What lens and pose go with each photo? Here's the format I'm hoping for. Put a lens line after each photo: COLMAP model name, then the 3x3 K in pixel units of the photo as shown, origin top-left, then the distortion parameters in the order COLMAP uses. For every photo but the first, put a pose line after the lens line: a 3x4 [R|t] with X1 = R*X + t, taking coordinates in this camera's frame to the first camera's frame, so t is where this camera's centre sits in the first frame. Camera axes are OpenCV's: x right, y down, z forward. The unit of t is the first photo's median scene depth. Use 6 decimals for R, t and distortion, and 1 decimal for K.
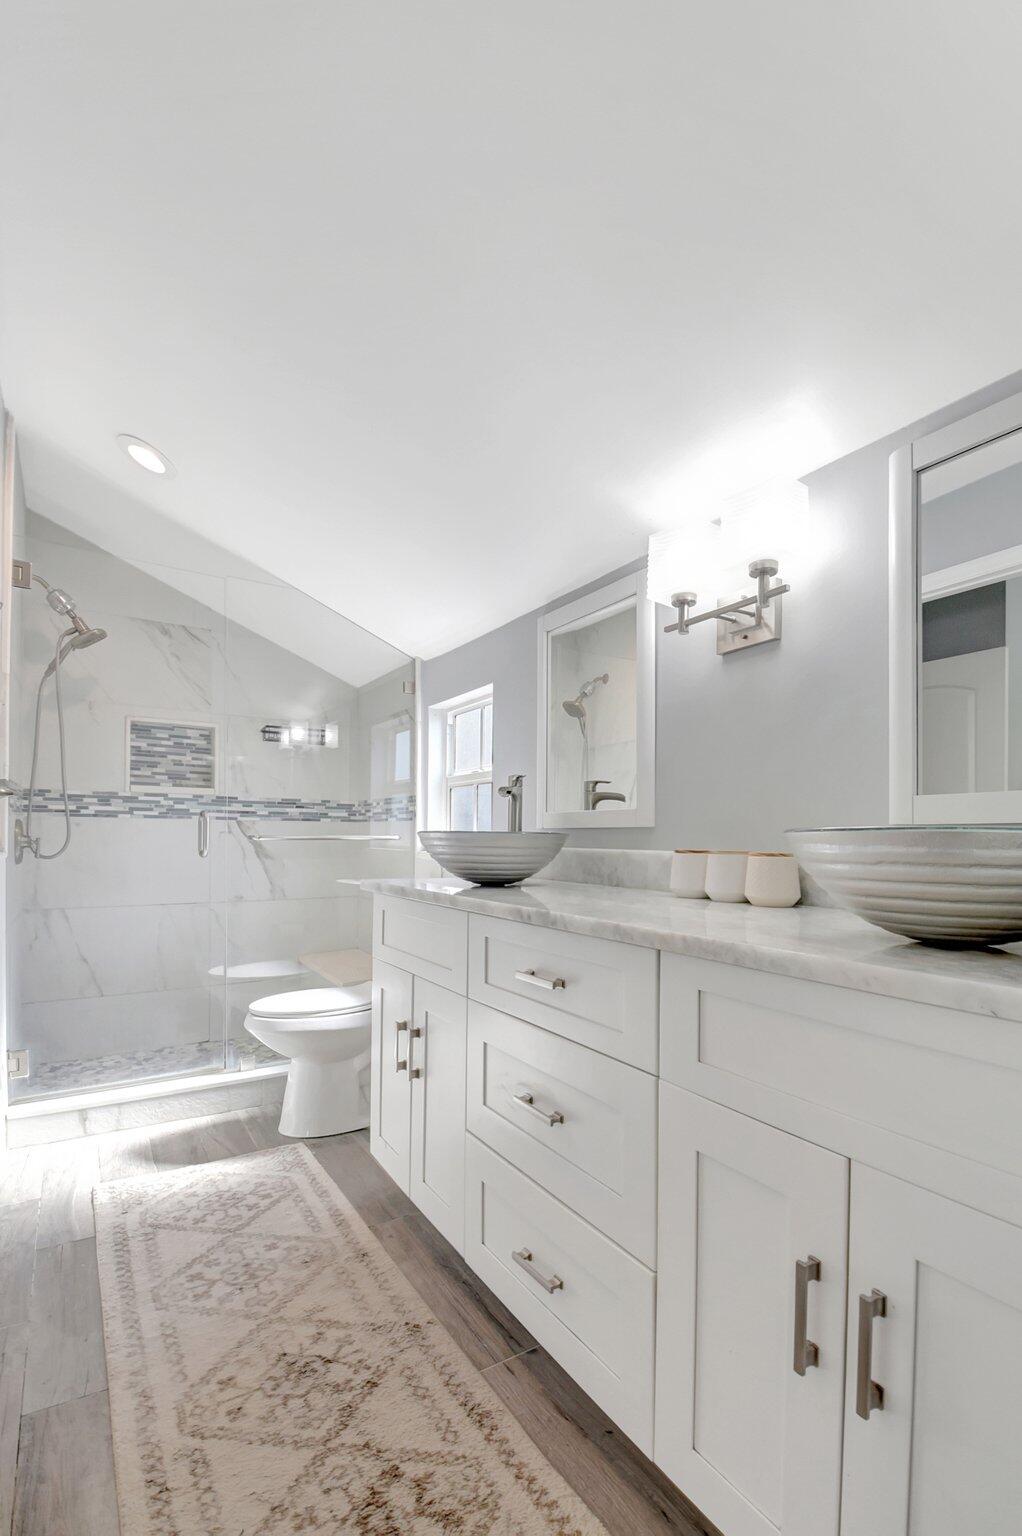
lens RADIAL K [[679.3, 0, 518.0], [0, 679.3, 838.9], [0, 0, 1]] dist [0.000699, 0.000013]
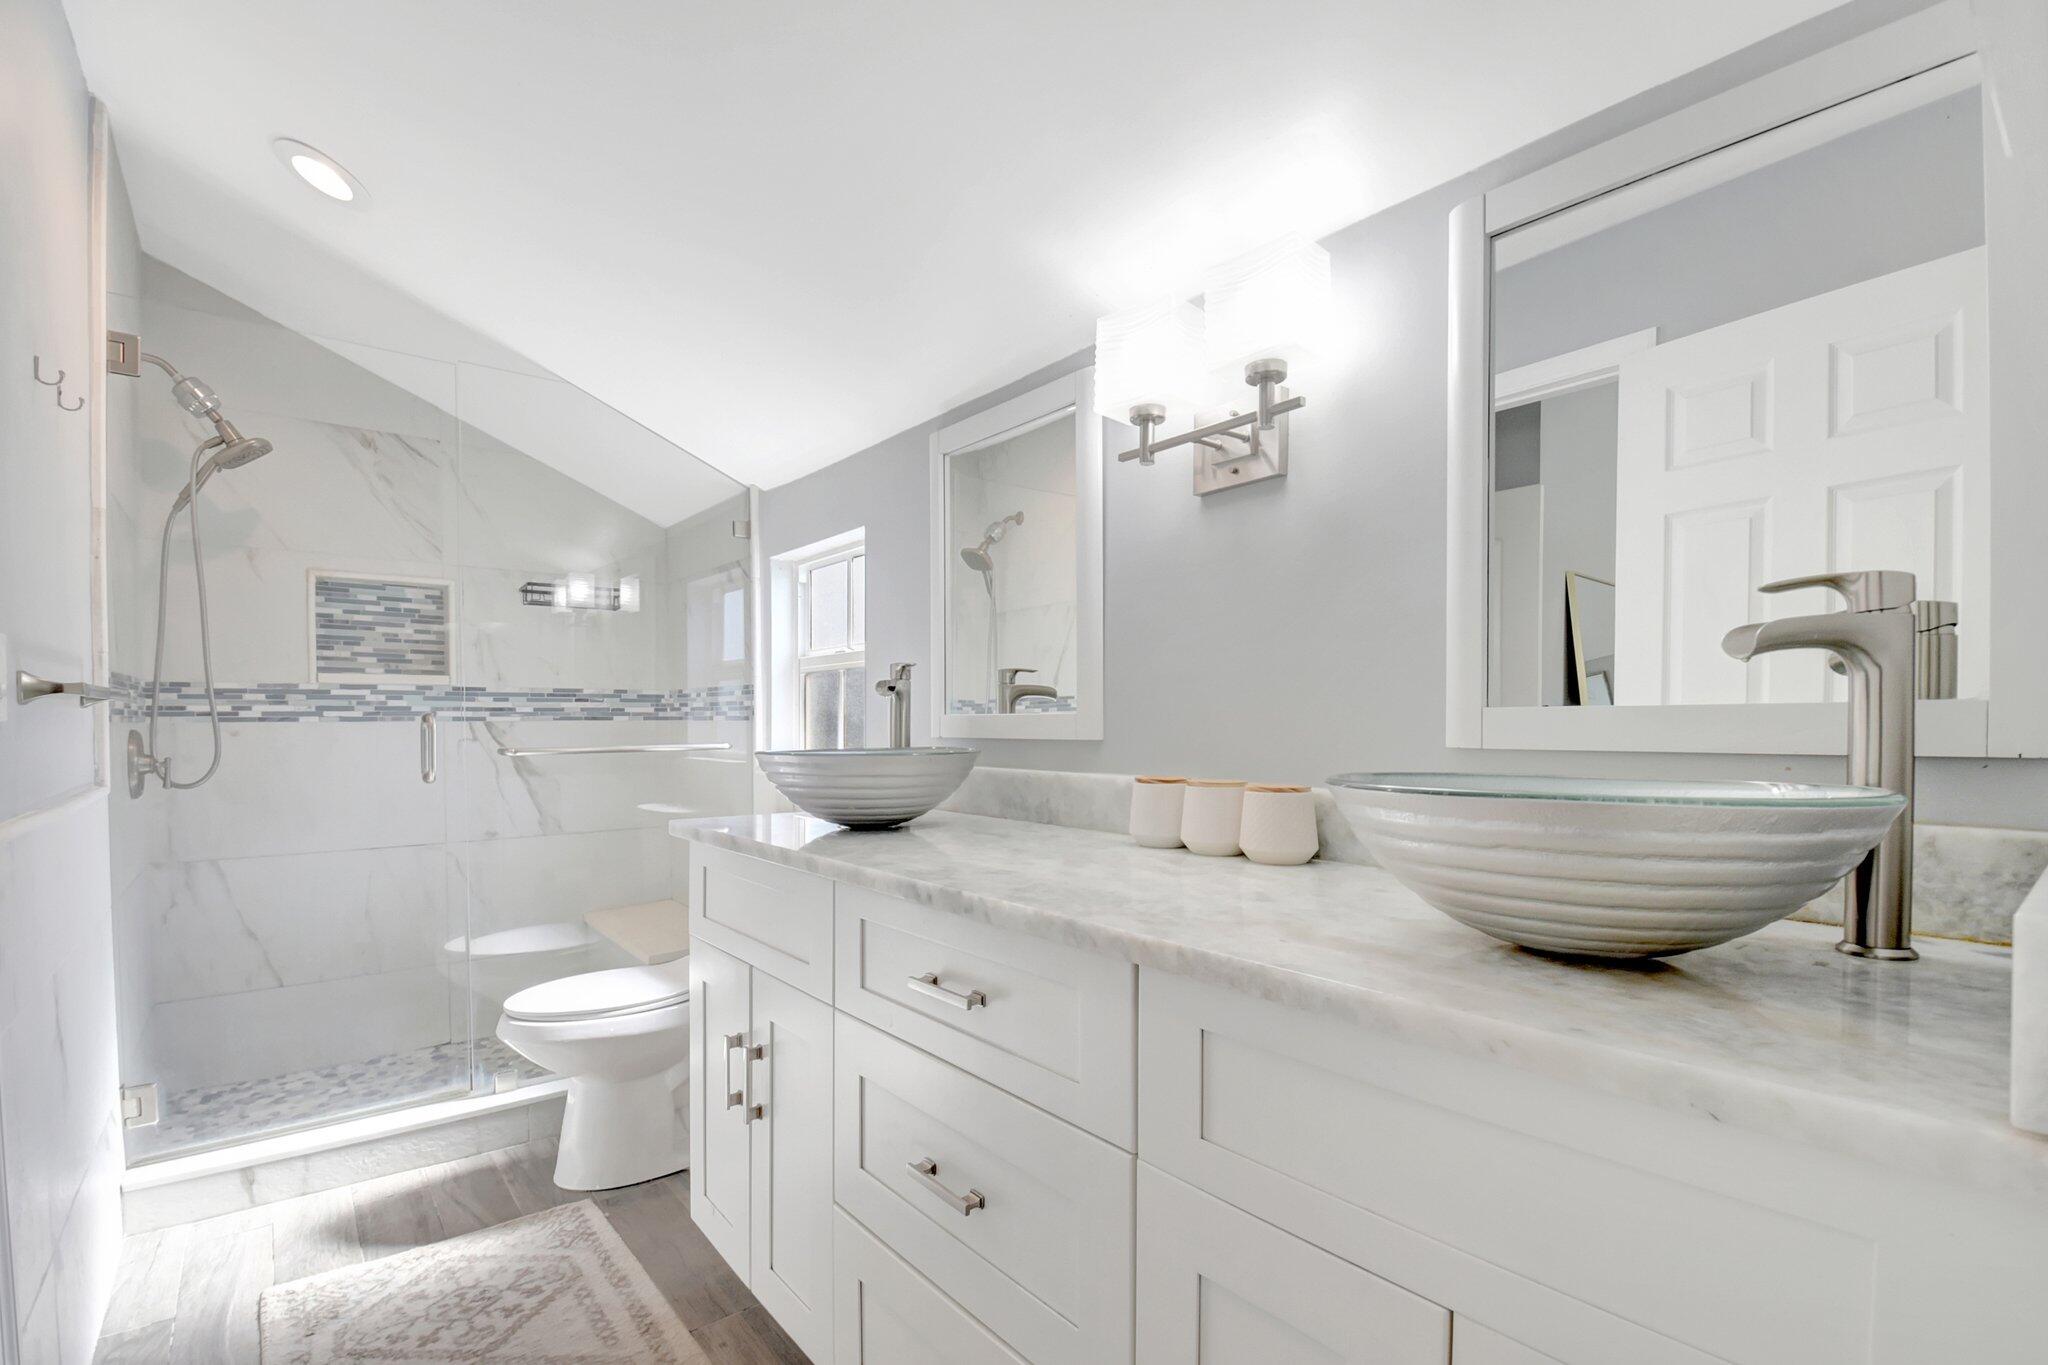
lens RADIAL K [[916.9, 0, 985.4], [0, 916.9, 732.6], [0, 0, 1]] dist [-0.018170, -0.001134]
pose [[0.995317, -0.008703, 0.096272, -0.007272], [0.008075, 0.999944, 0.006909, -0.026882], [-0.096327, -0.006099, 0.995331, 0.066237]]
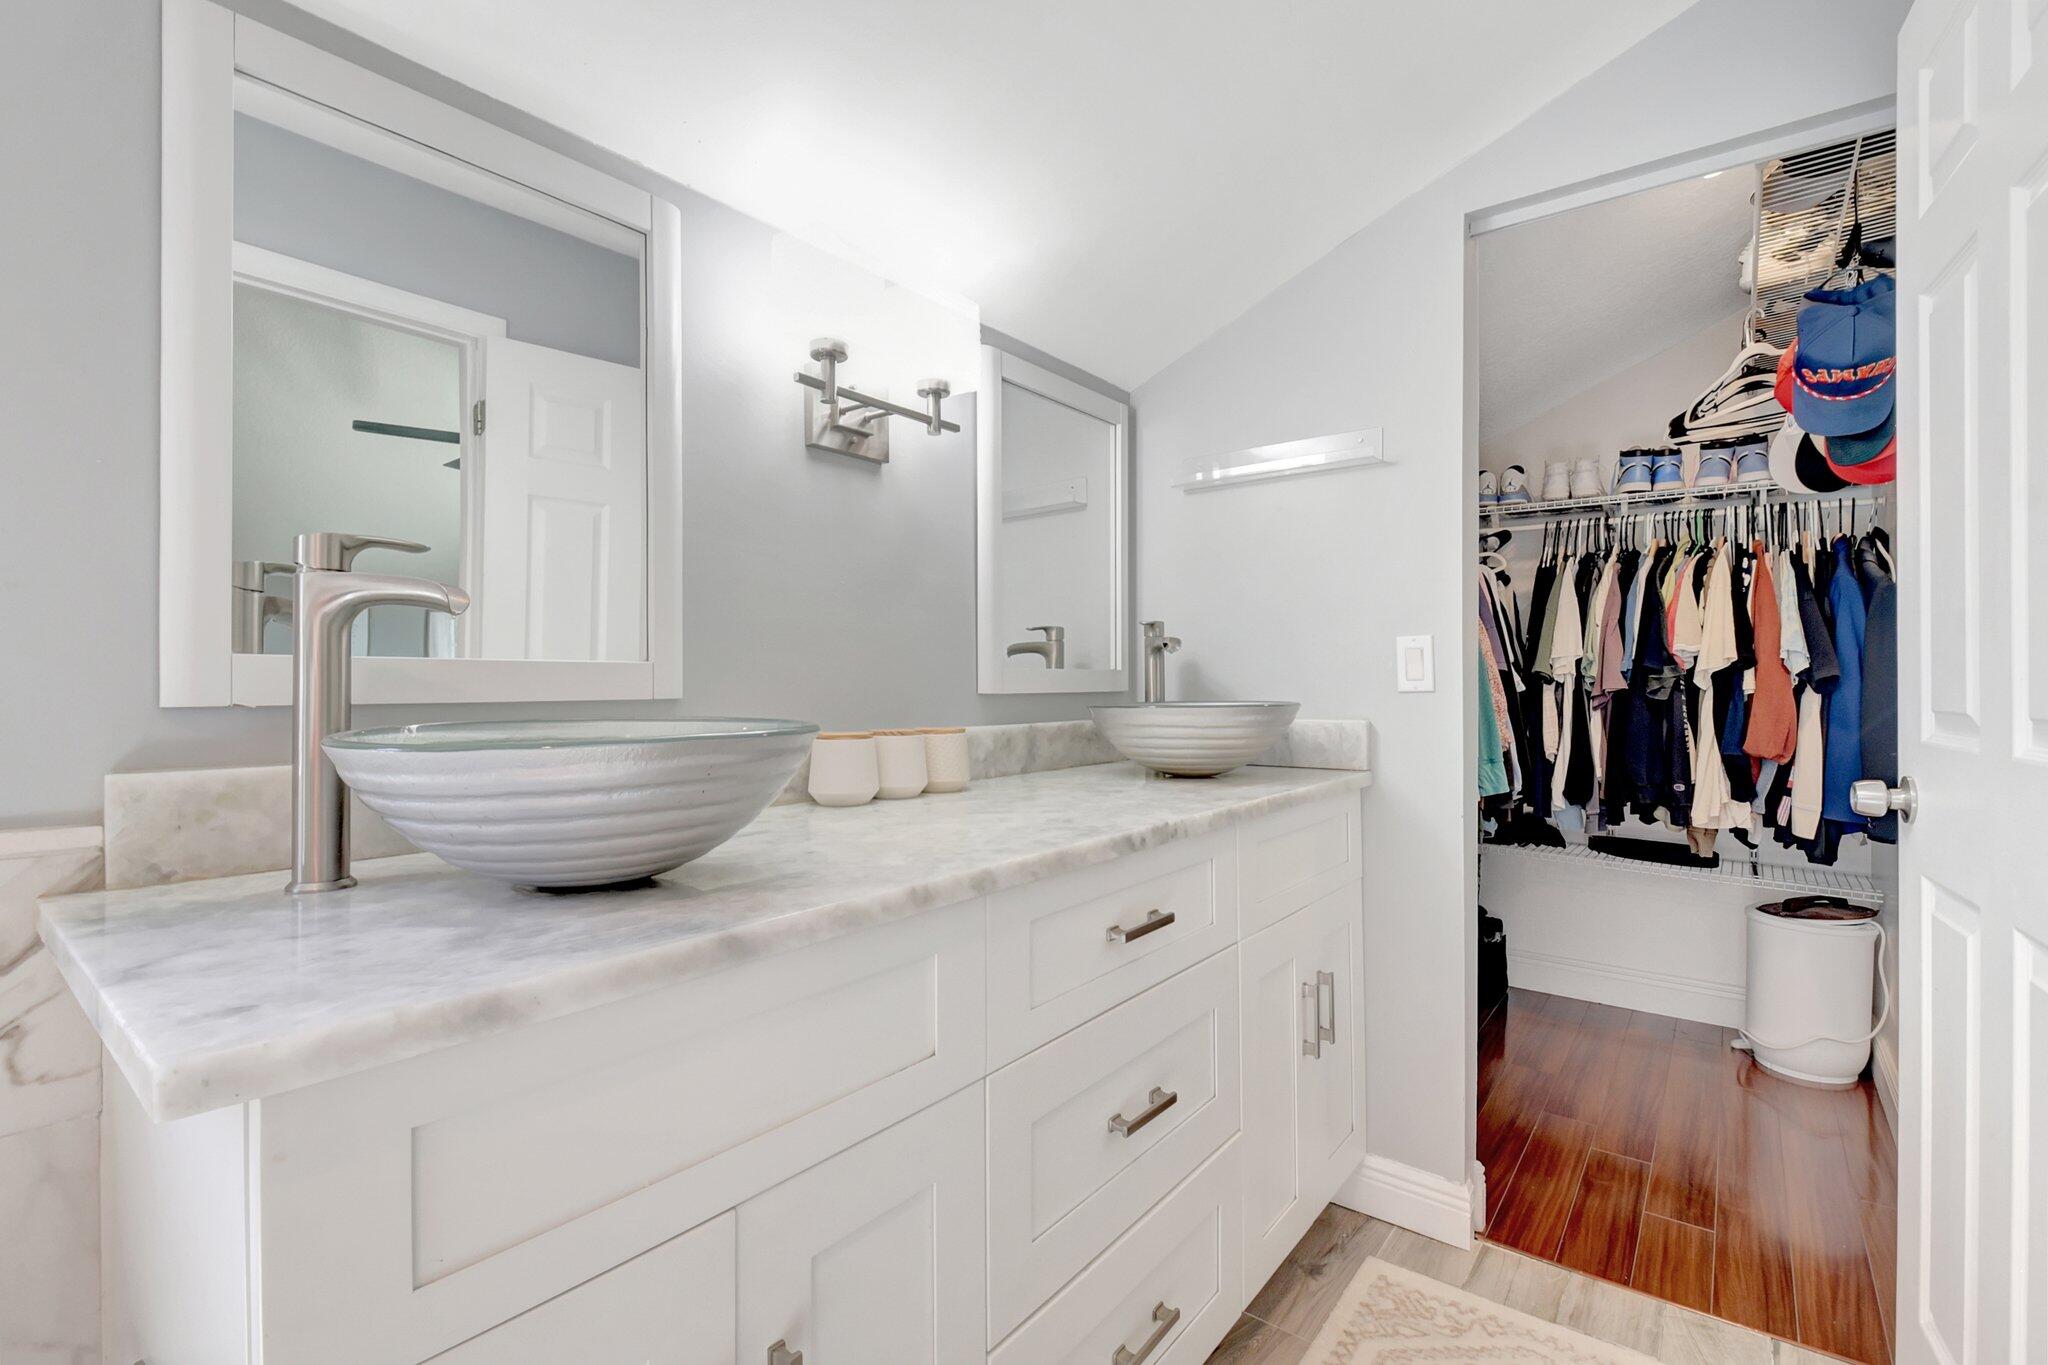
lens RADIAL K [[931.1, 0, 1024.0], [0, 931.1, 682.5], [0, 0, 1]] dist [-0.000473, -0.000053]
pose [[-0.329238, -0.013650, 0.944148, -0.470638], [-0.003386, 0.999906, 0.013275, -0.034012], [-0.944241, 0.001174, -0.329254, 0.794511]]
